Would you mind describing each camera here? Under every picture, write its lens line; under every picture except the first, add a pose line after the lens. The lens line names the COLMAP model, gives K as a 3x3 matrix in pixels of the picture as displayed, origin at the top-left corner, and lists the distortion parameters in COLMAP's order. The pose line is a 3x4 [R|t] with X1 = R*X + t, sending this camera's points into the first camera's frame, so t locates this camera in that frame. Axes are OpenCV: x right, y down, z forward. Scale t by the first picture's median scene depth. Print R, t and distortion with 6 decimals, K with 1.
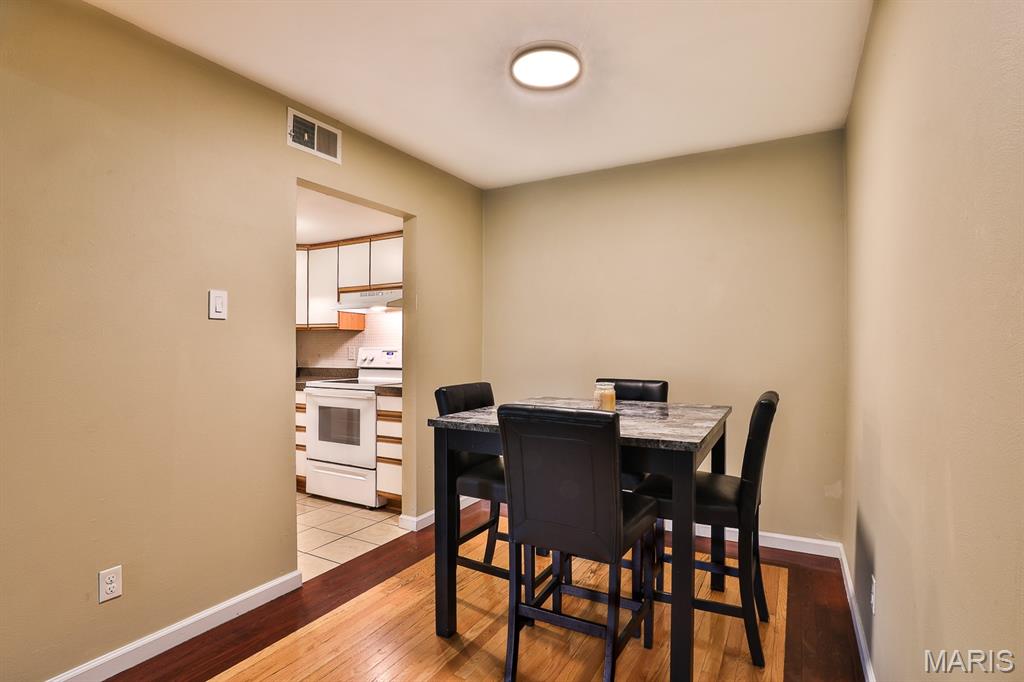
lens RADIAL K [[522.2, 0, 512.0], [0, 522.2, 341.0], [0, 0, 1]] dist [-0.001792, -0.000127]
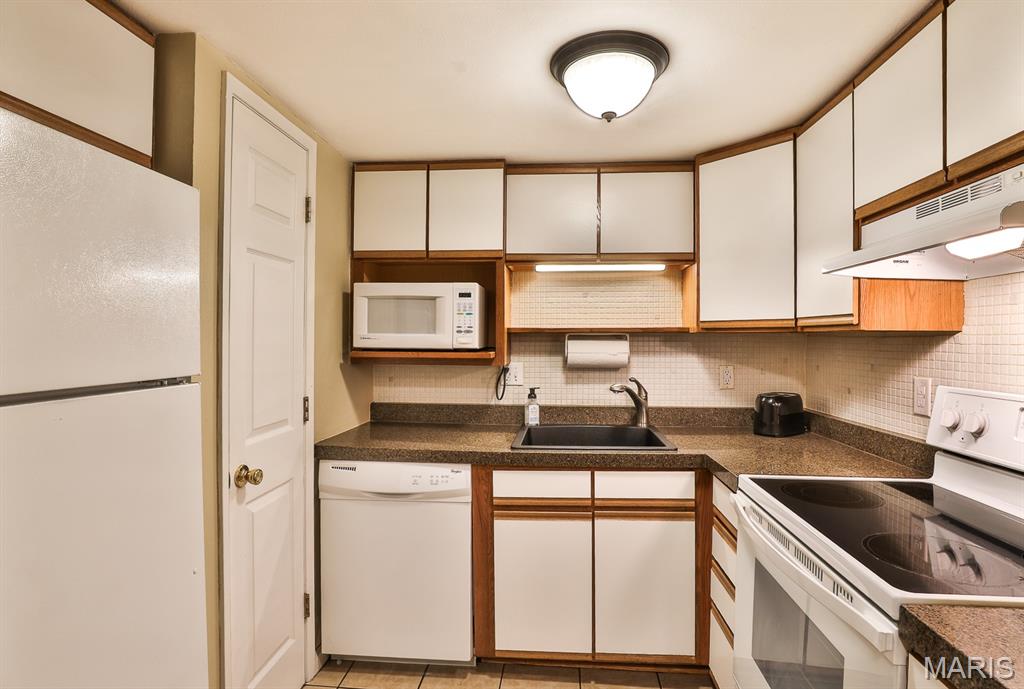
lens RADIAL K [[510.9, 0, 512.0], [0, 510.9, 344.5], [0, 0, 1]] dist [-0.019235, 0.000153]
pose [[0.402564, 0.010718, -0.915329, -0.126143], [0.002385, 0.999916, 0.012758, -0.019173], [0.915389, -0.007319, 0.402505, 0.705446]]
